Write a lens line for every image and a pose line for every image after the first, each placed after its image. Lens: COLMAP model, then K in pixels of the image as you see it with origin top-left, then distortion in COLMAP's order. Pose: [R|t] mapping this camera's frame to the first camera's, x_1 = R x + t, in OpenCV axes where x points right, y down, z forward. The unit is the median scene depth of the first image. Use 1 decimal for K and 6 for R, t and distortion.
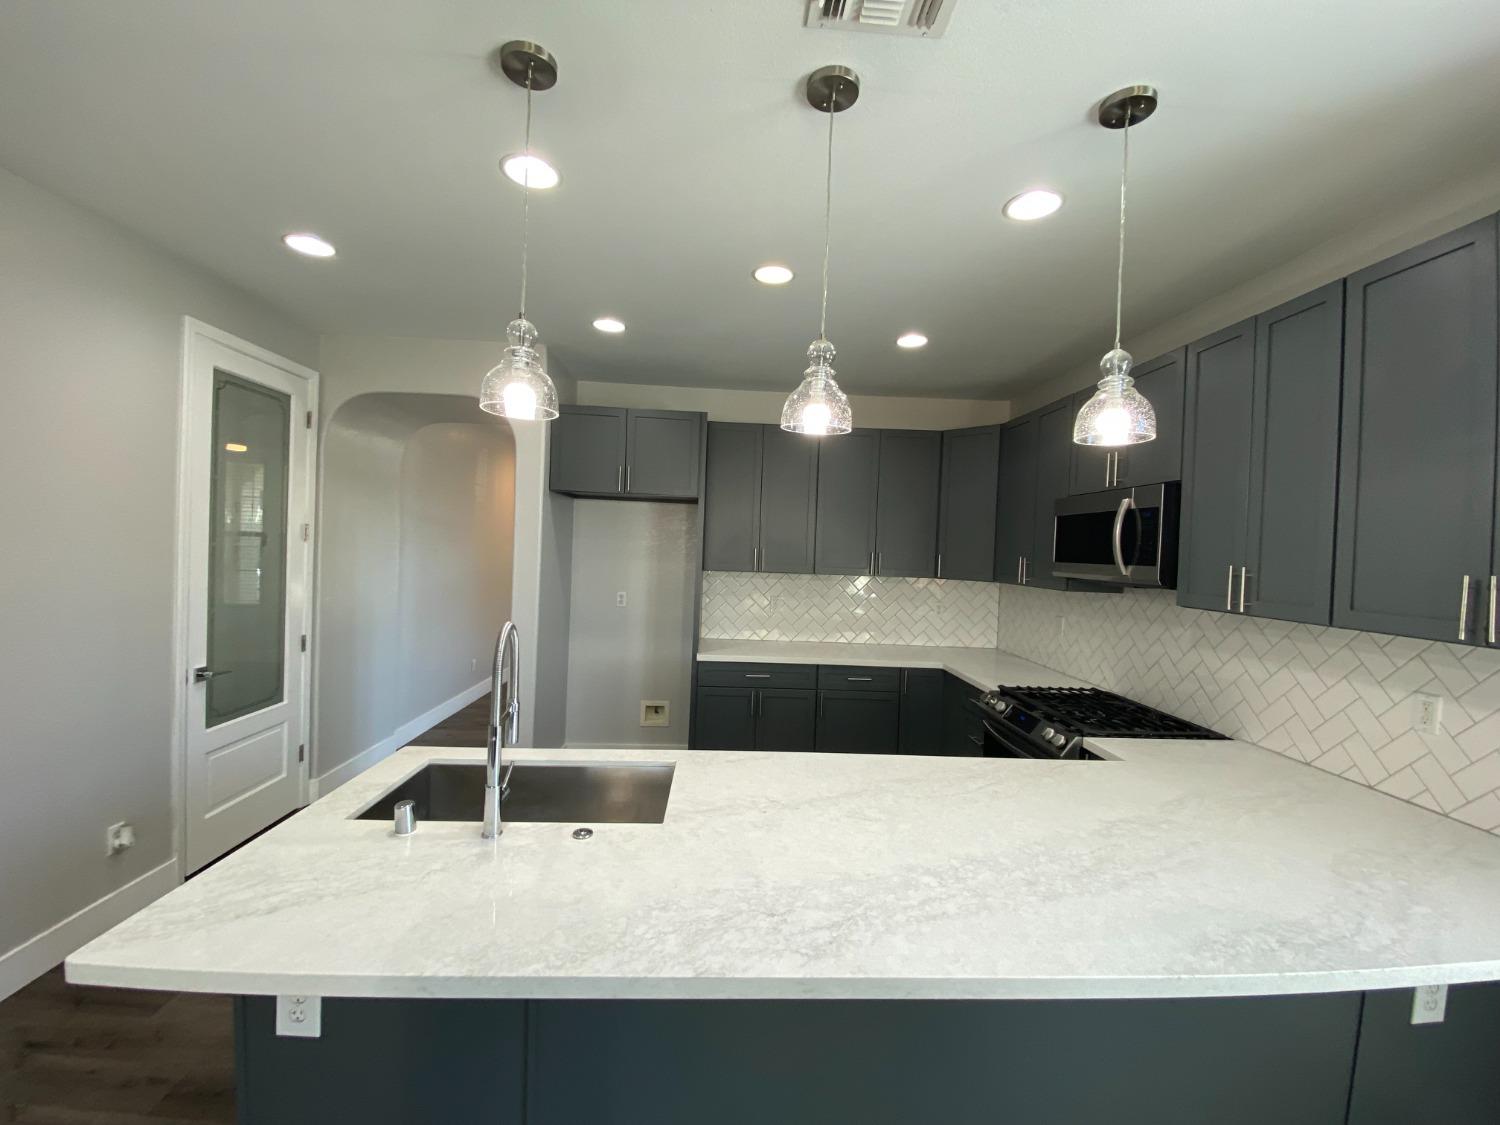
lens RADIAL K [[608.9, 0, 743.6], [0, 608.9, 548.4], [0, 0, 1]] dist [0.008948, -0.007314]
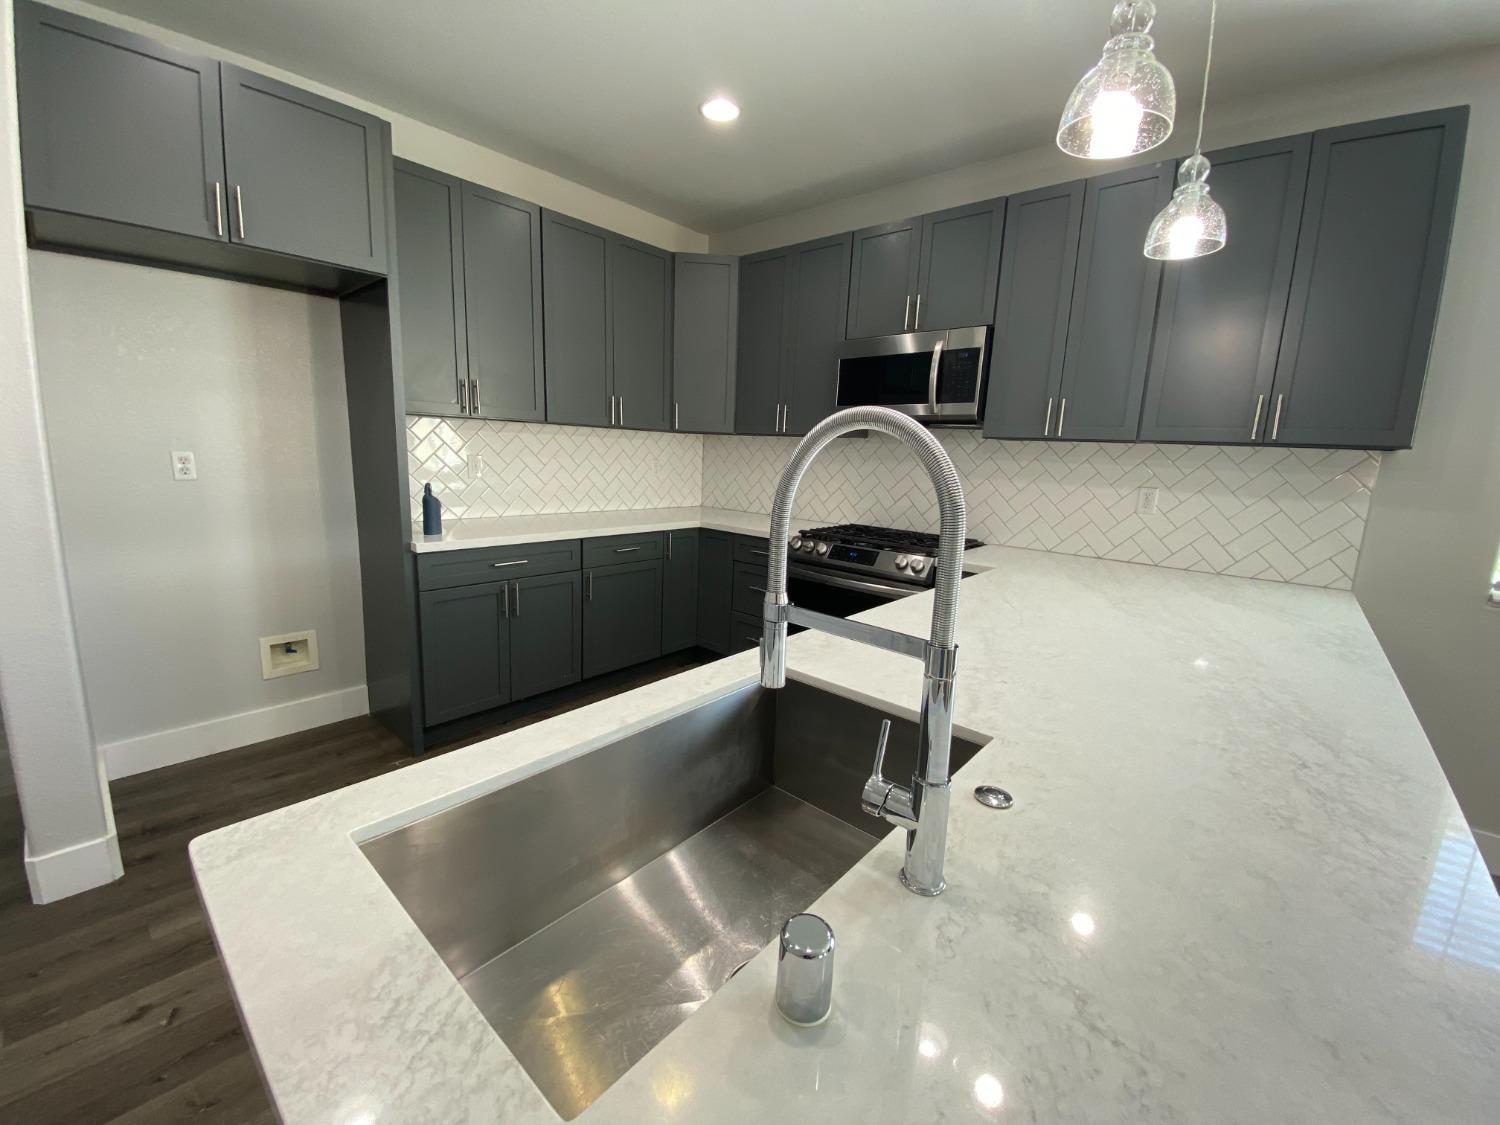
lens RADIAL K [[608.9, 0, 756.2], [0, 608.9, 566.5], [0, 0, 1]] dist [0.008948, -0.007314]
pose [[0.682814, -0.149955, 0.715037, -0.371023], [-0.013723, 0.975904, 0.217767, 0.066345], [-0.730463, -0.158507, 0.664303, 0.389125]]
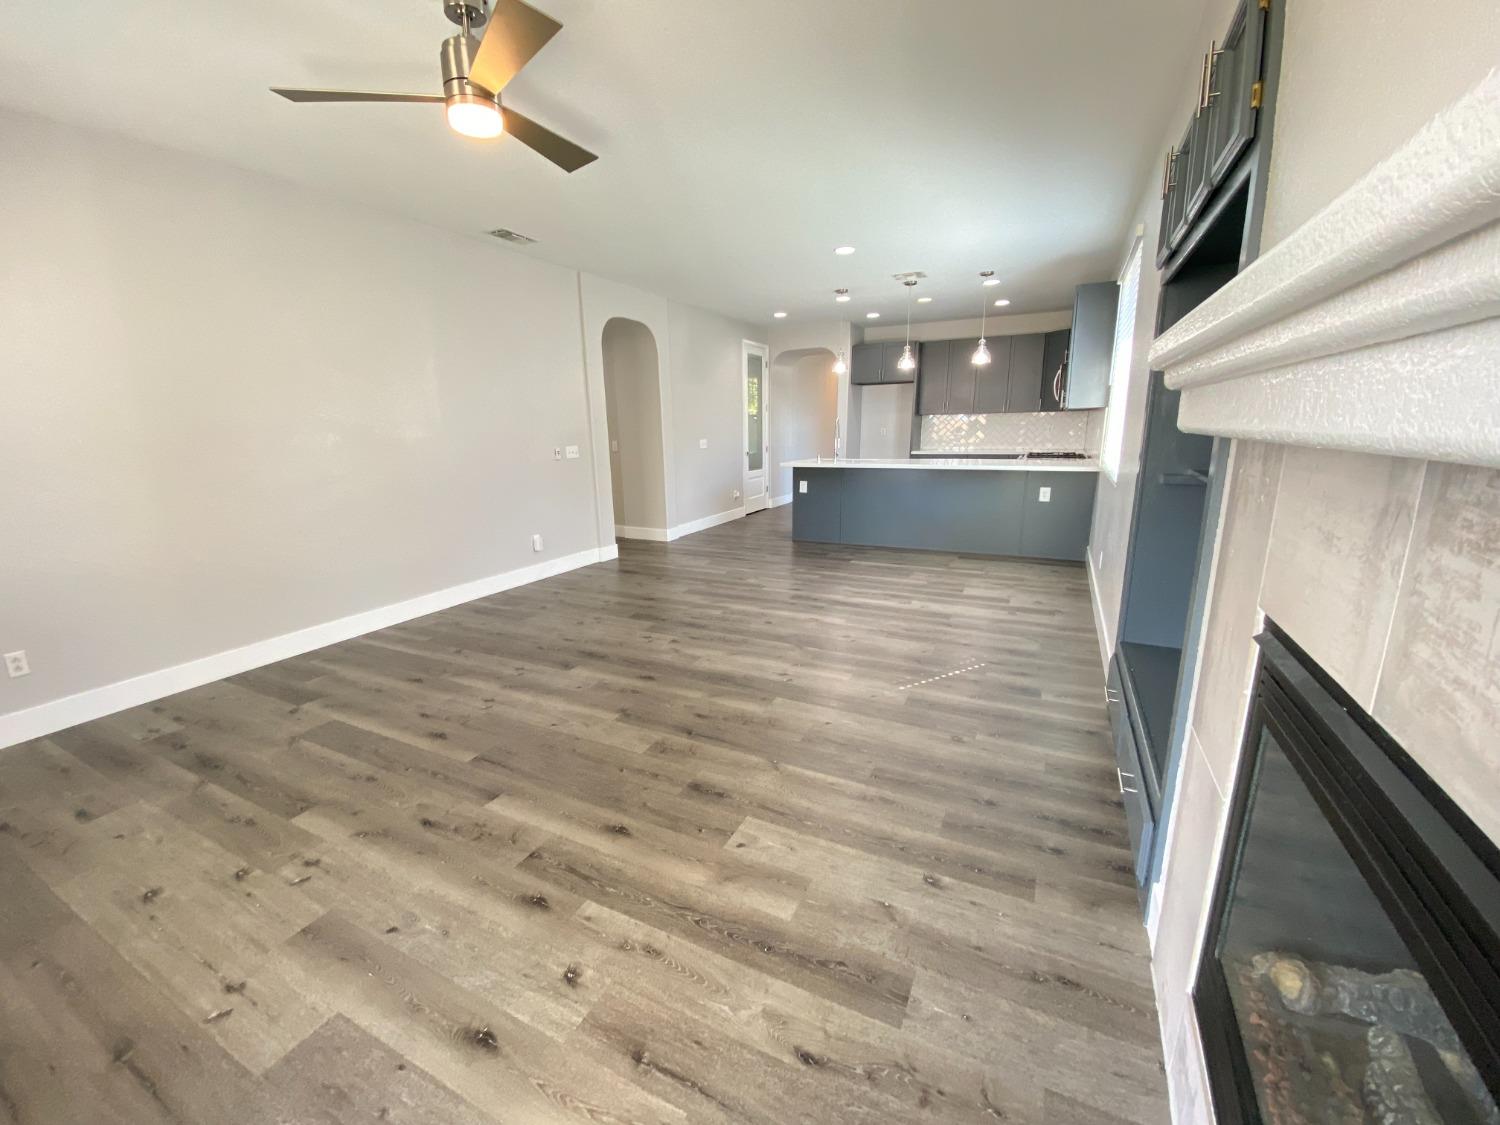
lens RADIAL K [[608.9, 0, 742.8], [0, 608.9, 564.9], [0, 0, 1]] dist [0.008948, -0.007314]
pose [[0.880521, 0.049890, -0.471375, 0.578671], [0.052453, 0.978083, 0.201502, 0.121664], [0.471097, -0.202152, 0.858605, -1.730055]]
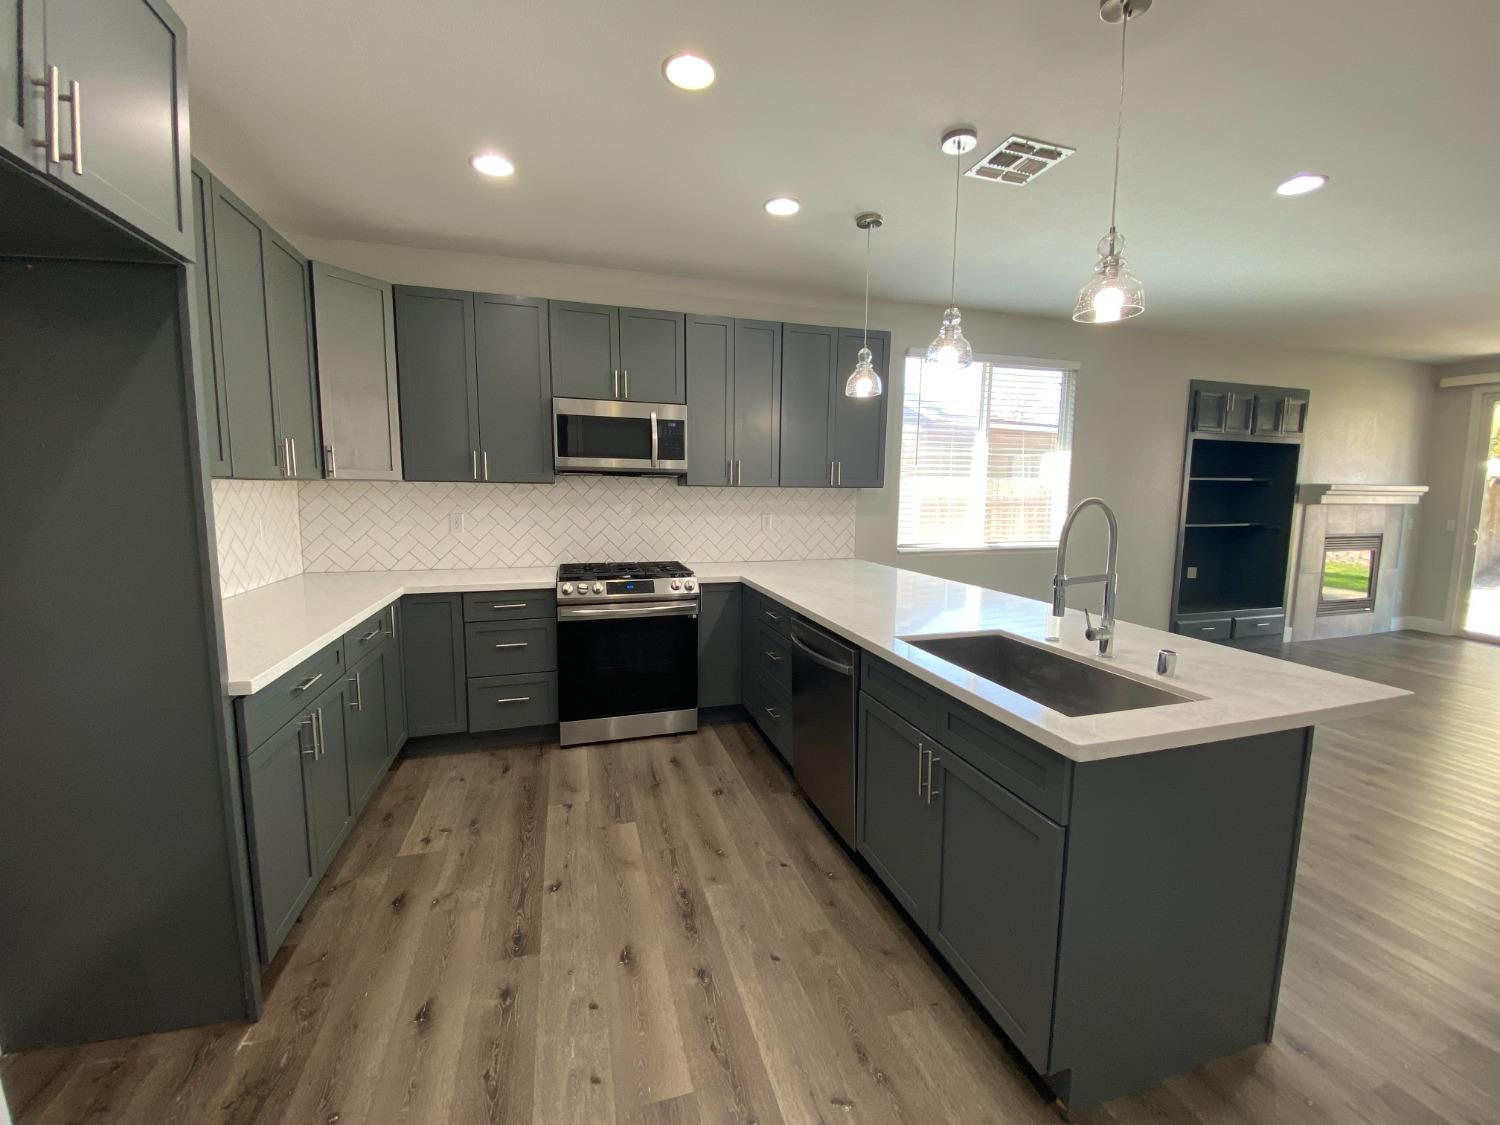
lens RADIAL K [[608.9, 0, 746.9], [0, 608.9, 563.9], [0, 0, 1]] dist [0.008948, -0.007314]
pose [[-0.276552, -0.130409, 0.952109, -0.689518], [-0.006107, 0.990968, 0.133957, 0.064400], [-0.960979, 0.031232, -0.274851, 1.011864]]
